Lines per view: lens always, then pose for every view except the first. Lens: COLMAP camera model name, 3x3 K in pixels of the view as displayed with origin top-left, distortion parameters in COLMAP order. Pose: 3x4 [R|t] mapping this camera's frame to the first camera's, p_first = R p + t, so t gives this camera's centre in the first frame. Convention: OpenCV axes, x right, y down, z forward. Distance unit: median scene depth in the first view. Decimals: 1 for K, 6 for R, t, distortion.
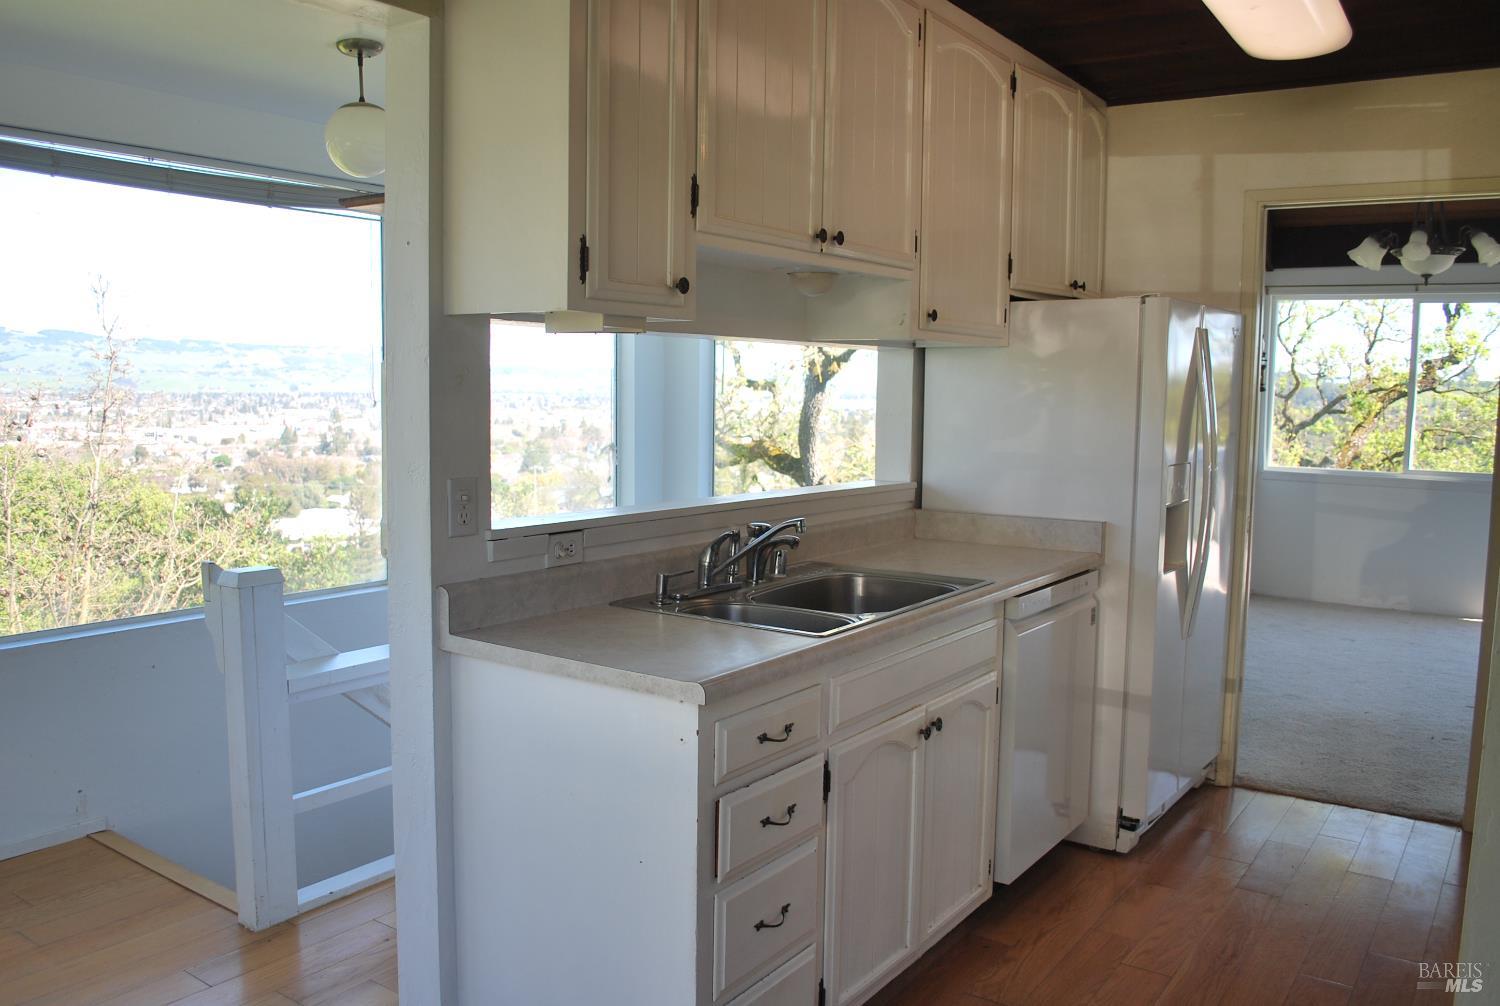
lens RADIAL K [[1190.2, 0, 749.1], [0, 1190.2, 503.6], [0, 0, 1]] dist [-0.065564, 0.002686]
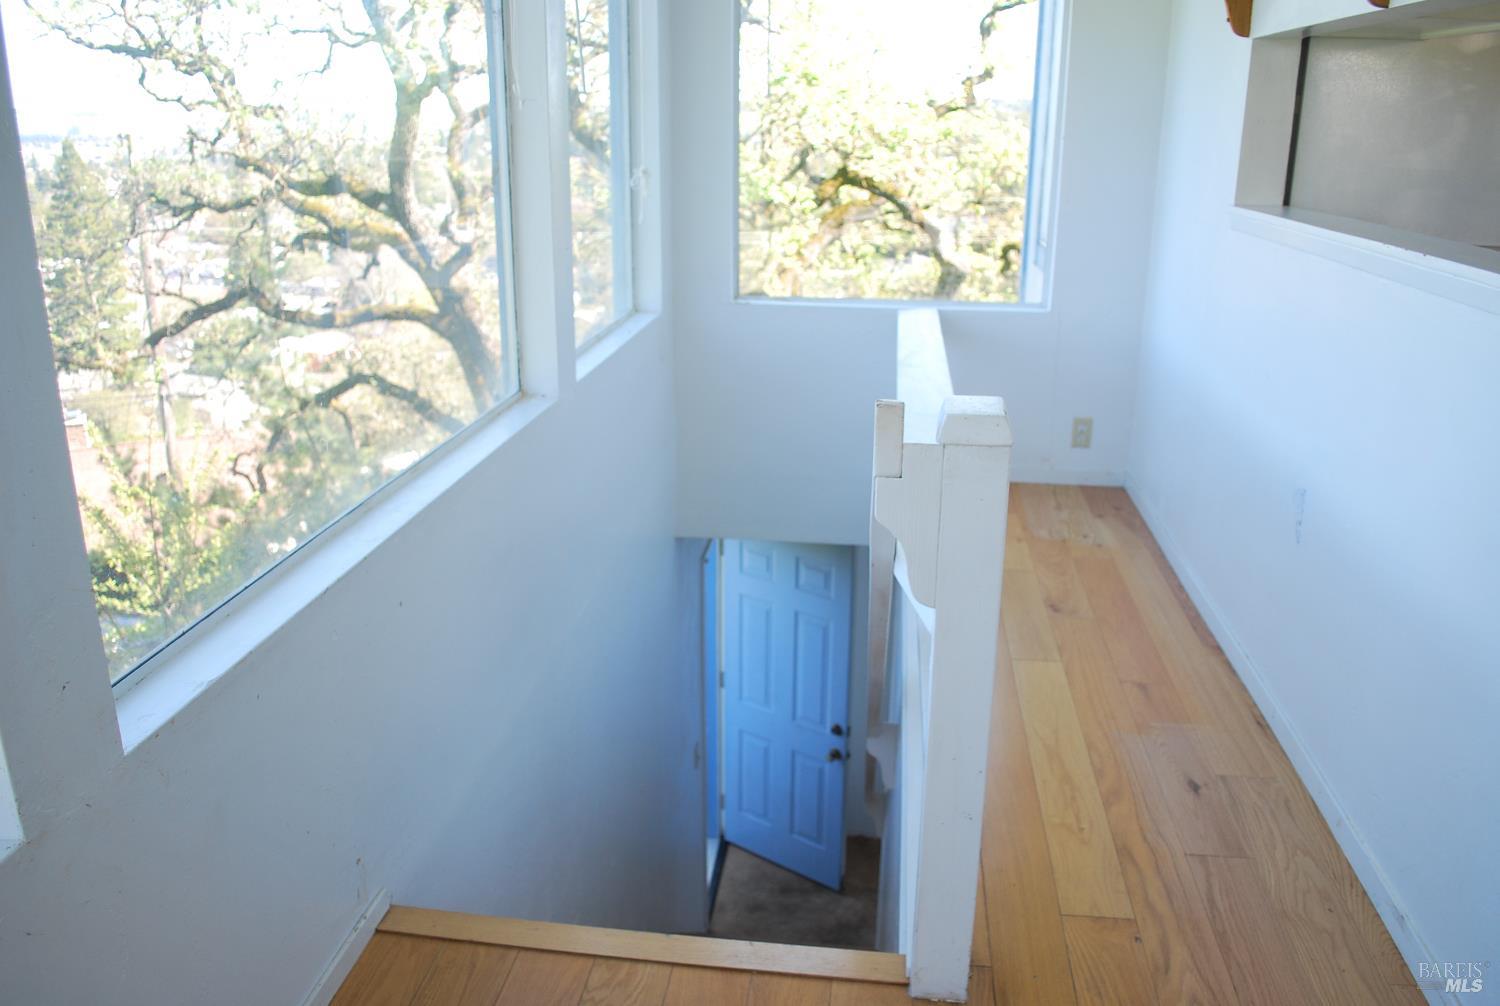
lens RADIAL K [[1190.2, 0, 748.5], [0, 1190.2, 504.2], [0, 0, 1]] dist [-0.065564, 0.002686]
pose [[0.883738, -0.151188, 0.442887, -0.592705], [0.049264, 0.971174, 0.233226, -0.026200], [-0.465382, -0.184292, 0.865712, 0.447251]]
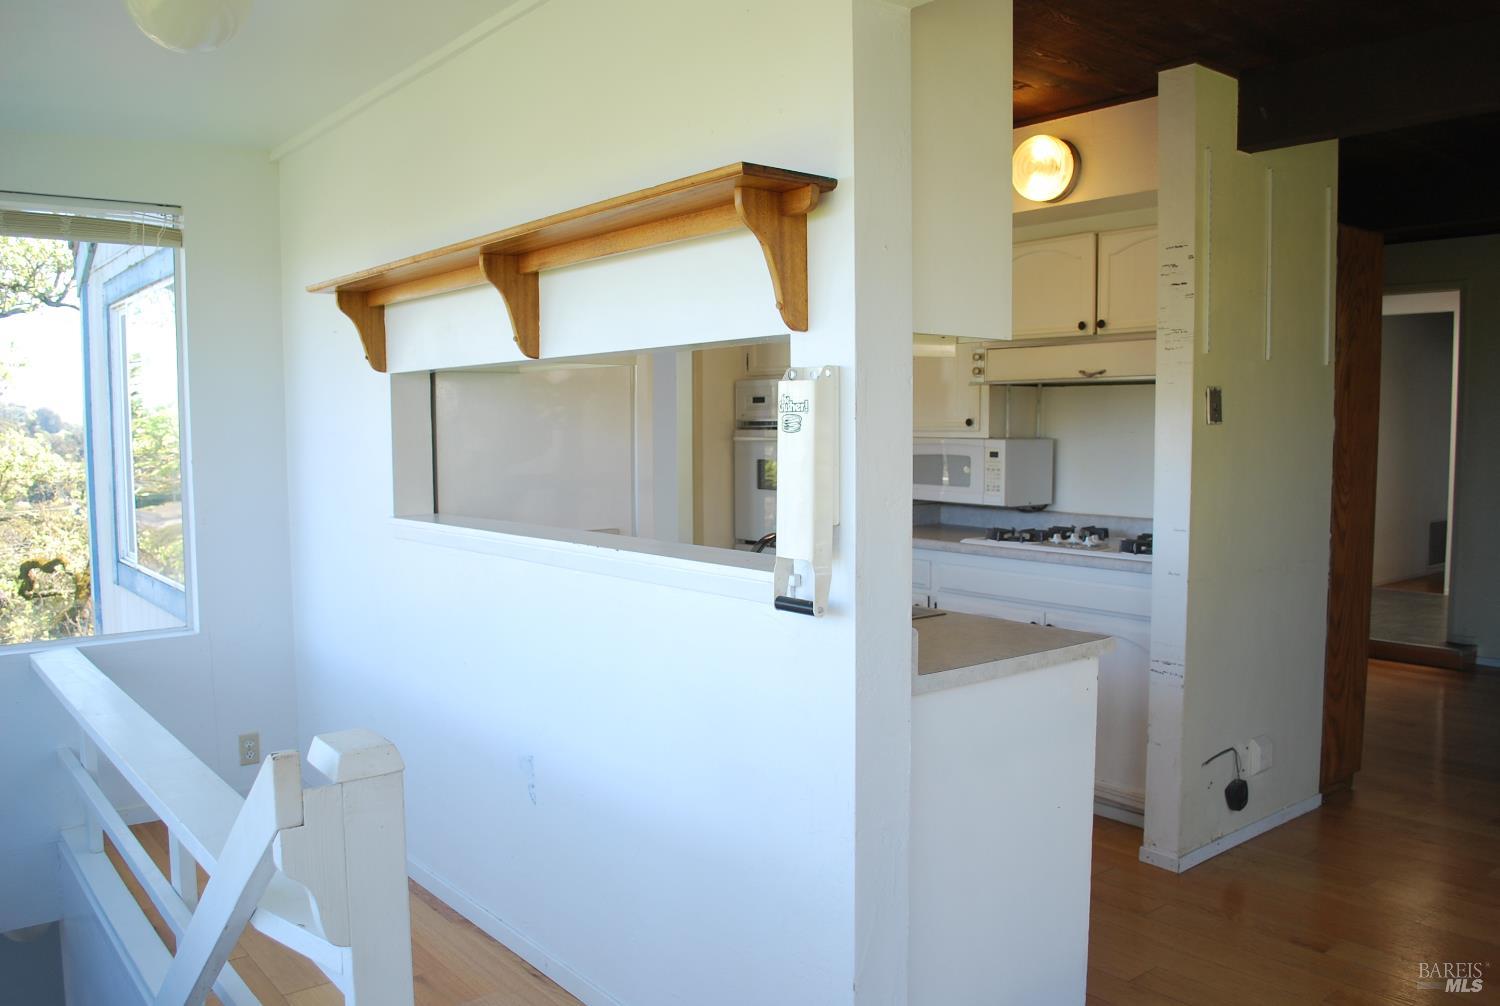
lens RADIAL K [[1190.2, 0, 748.8], [0, 1190.2, 504.2], [0, 0, 1]] dist [-0.065564, 0.002686]
pose [[0.283961, -0.085660, 0.955002, -0.702609], [0.106773, 0.992632, 0.057288, -0.055569], [-0.952872, 0.085700, 0.291015, 0.507259]]
